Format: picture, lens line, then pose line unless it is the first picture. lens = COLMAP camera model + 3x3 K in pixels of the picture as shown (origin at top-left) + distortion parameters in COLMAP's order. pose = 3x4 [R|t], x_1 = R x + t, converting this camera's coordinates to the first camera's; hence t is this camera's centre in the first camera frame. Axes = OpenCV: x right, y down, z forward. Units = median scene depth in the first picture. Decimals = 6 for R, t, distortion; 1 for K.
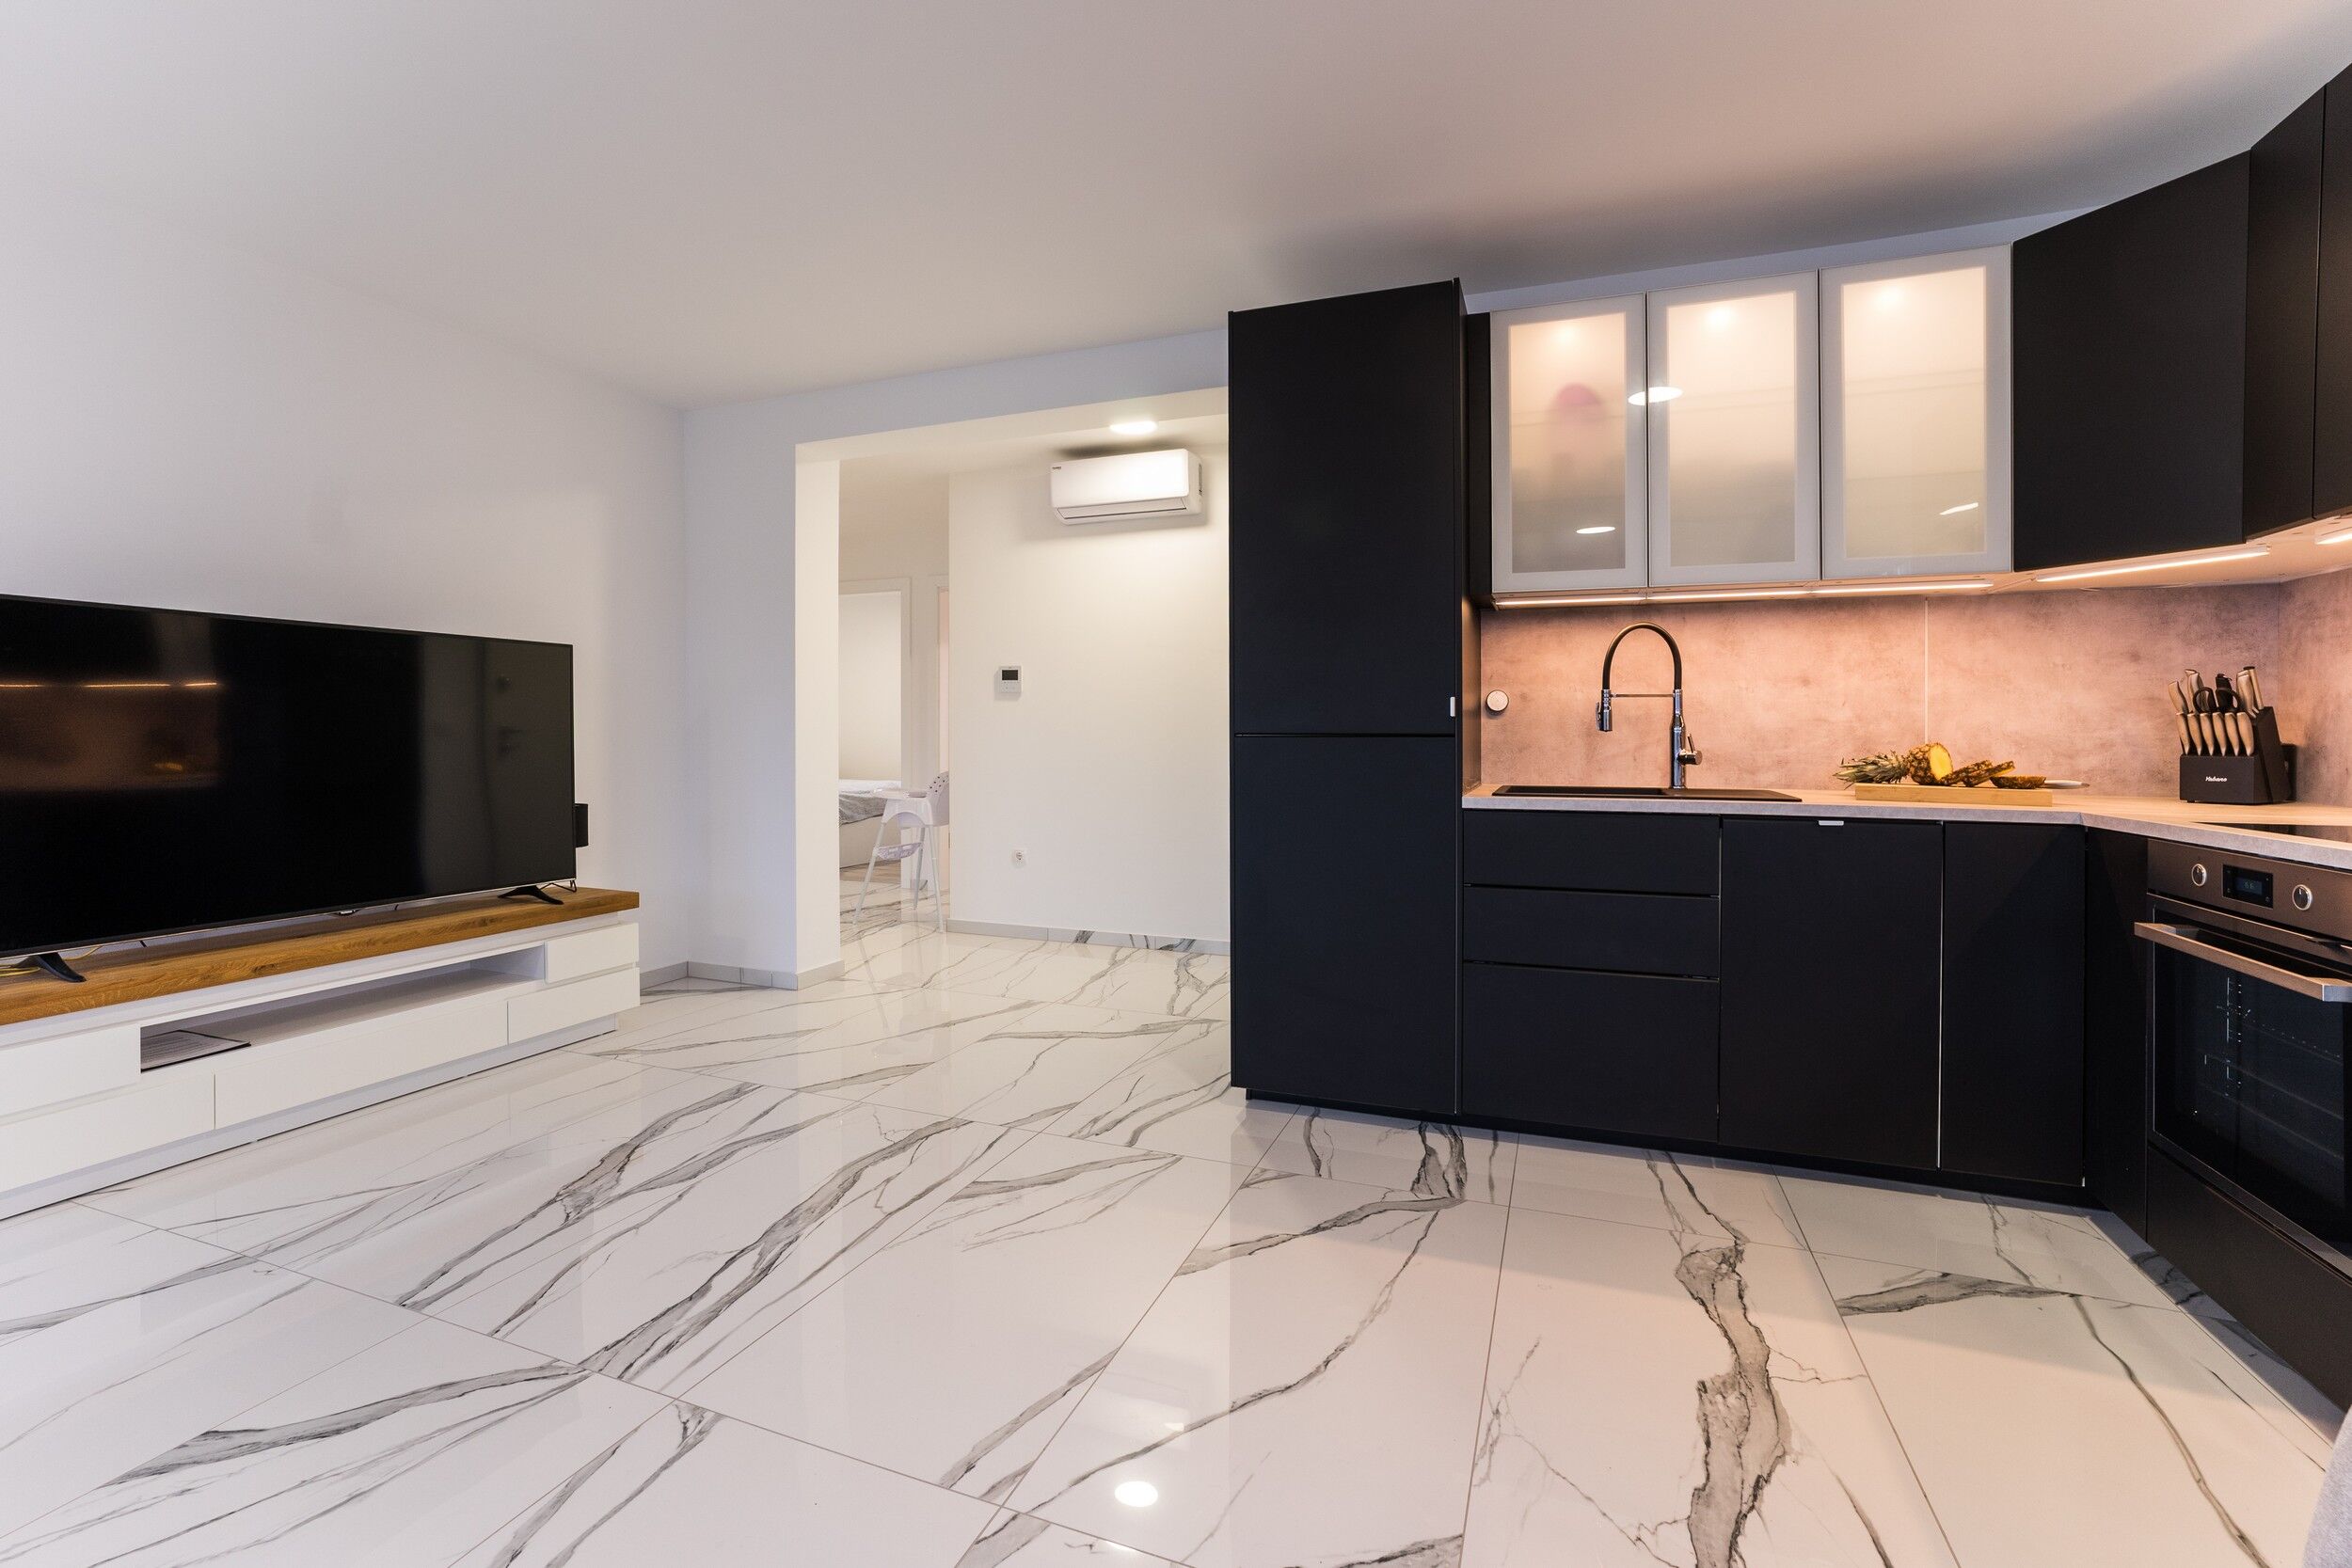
lens RADIAL K [[1022.1, 0, 1172.3], [0, 1022.1, 738.1], [0, 0, 1]] dist [-0.000042, 0.000196]
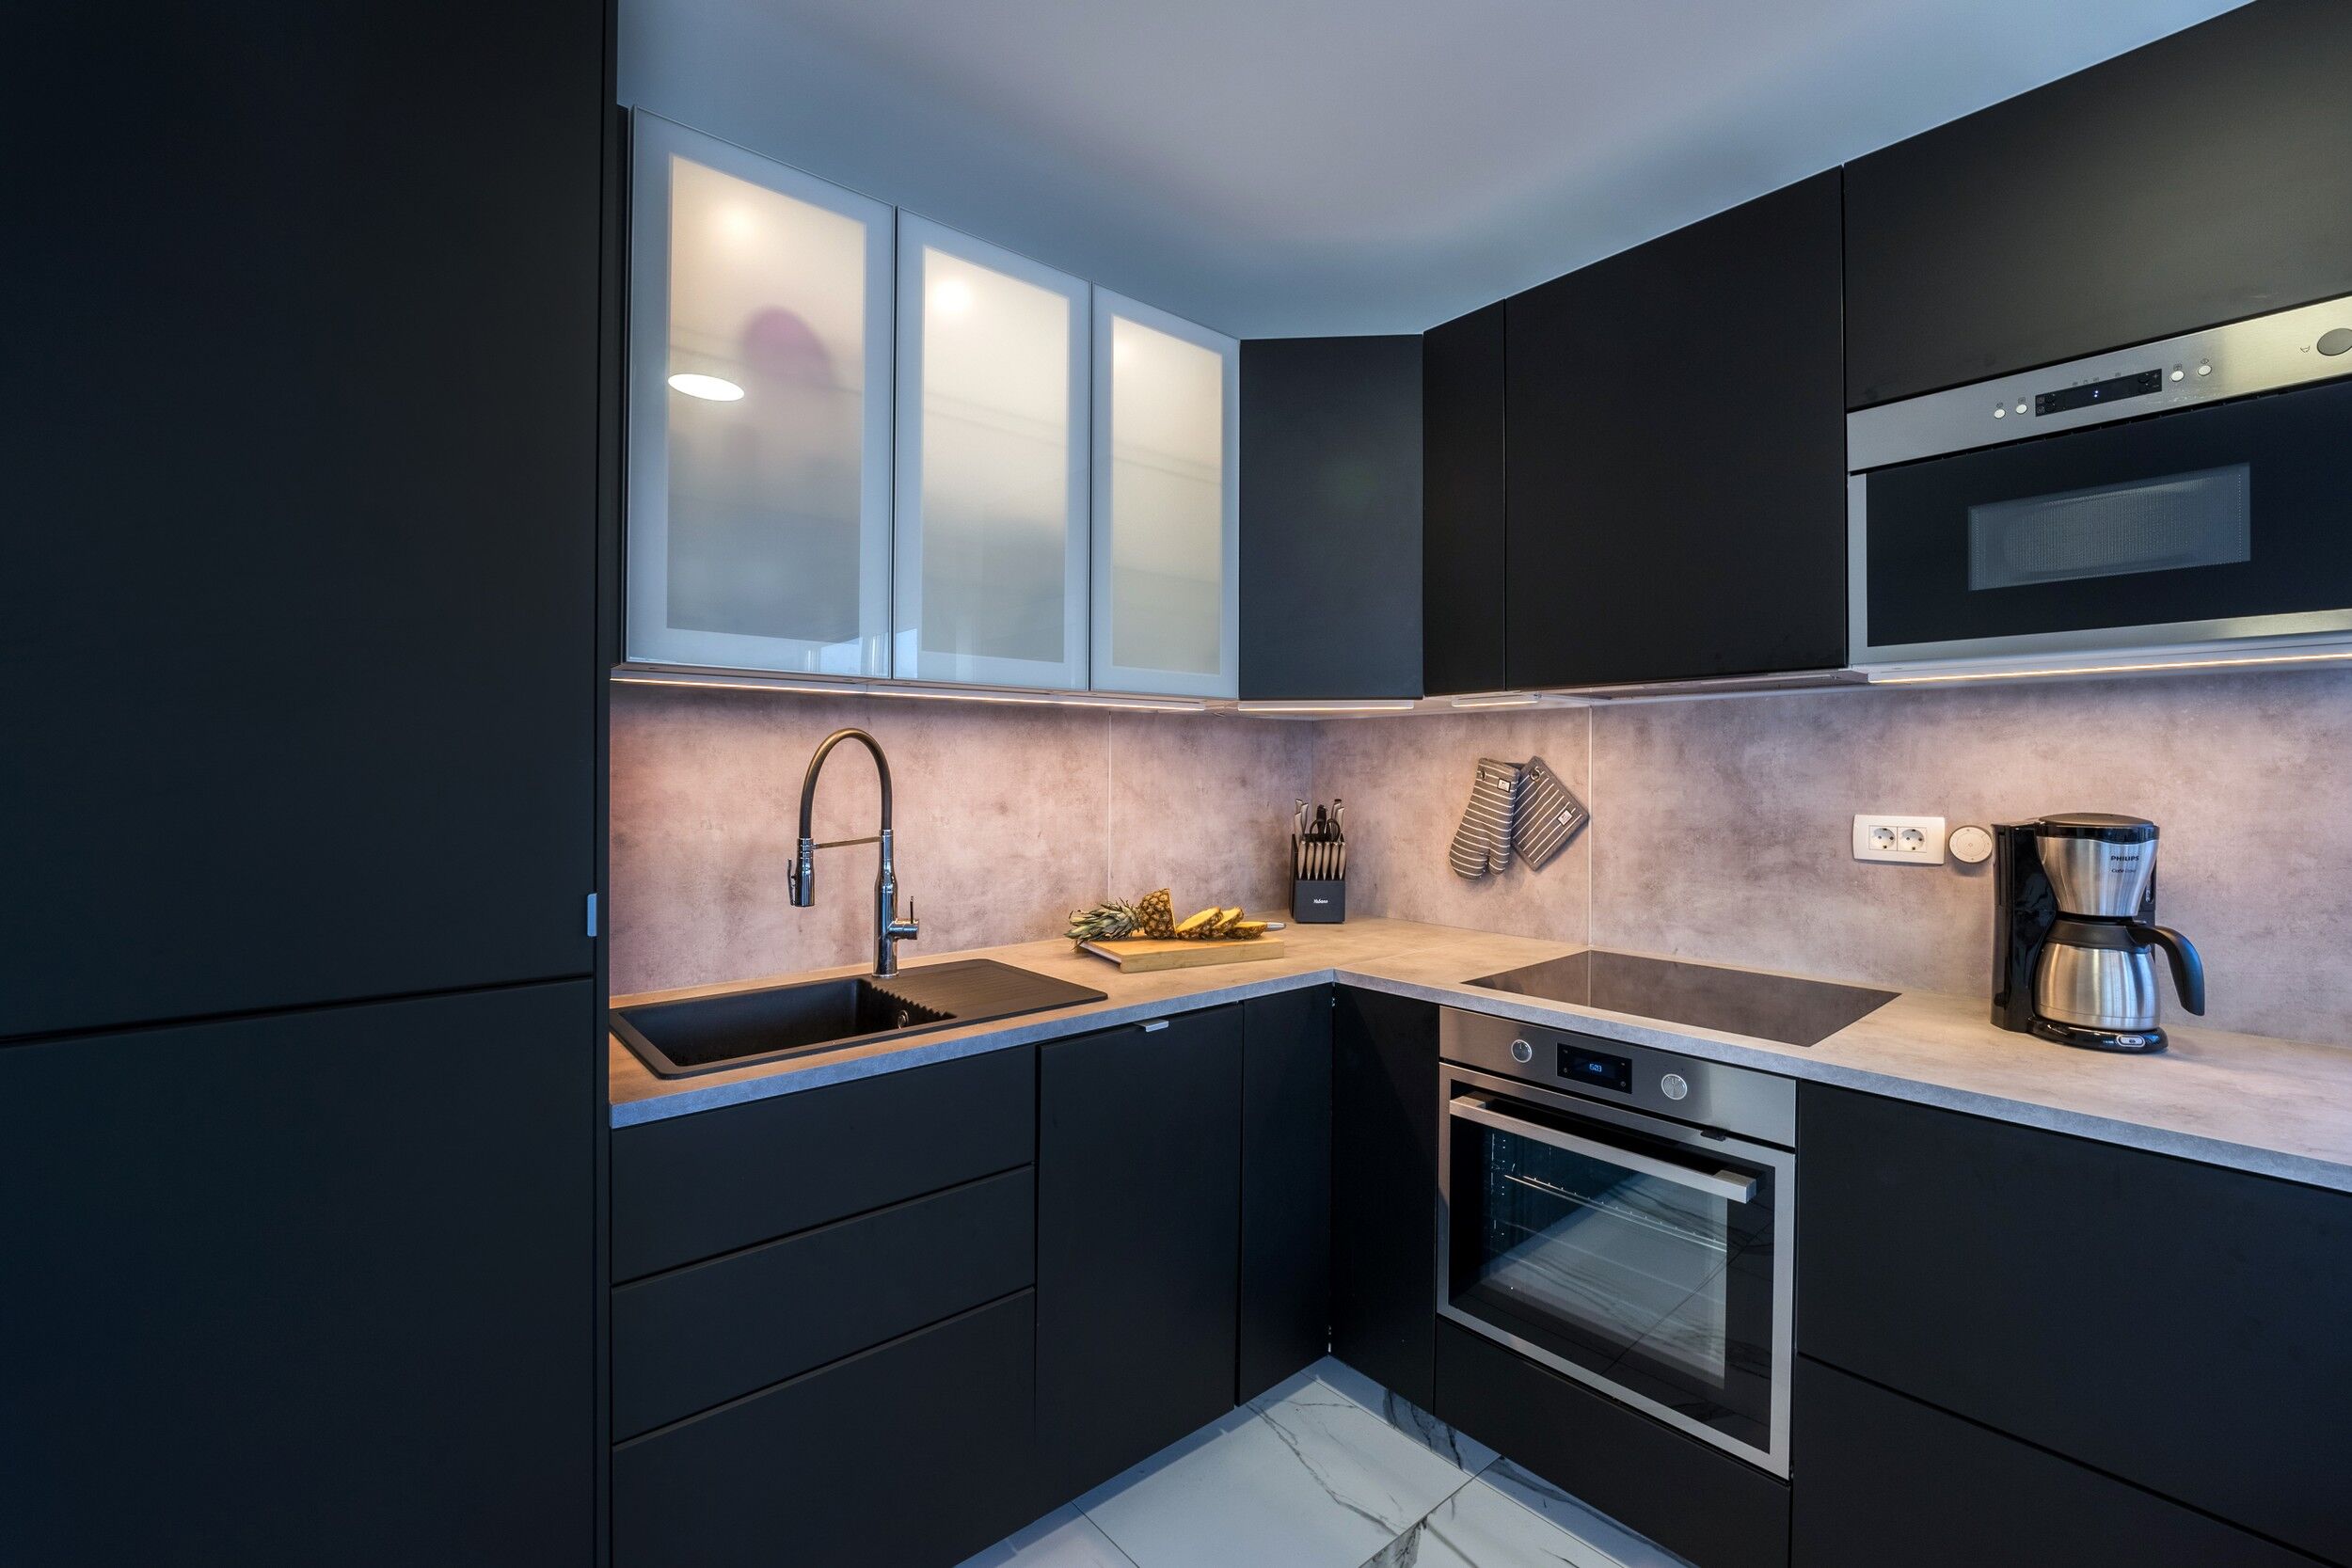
lens RADIAL K [[1004.2, 0, 1208.5], [0, 1004.2, 786.8], [0, 0, 1]] dist [0.000210, -0.015690]
pose [[0.464862, -0.019021, 0.885179, 0.012729], [0.005685, 0.999813, 0.018499, -0.094392], [-0.885365, -0.003567, 0.464883, 0.556450]]
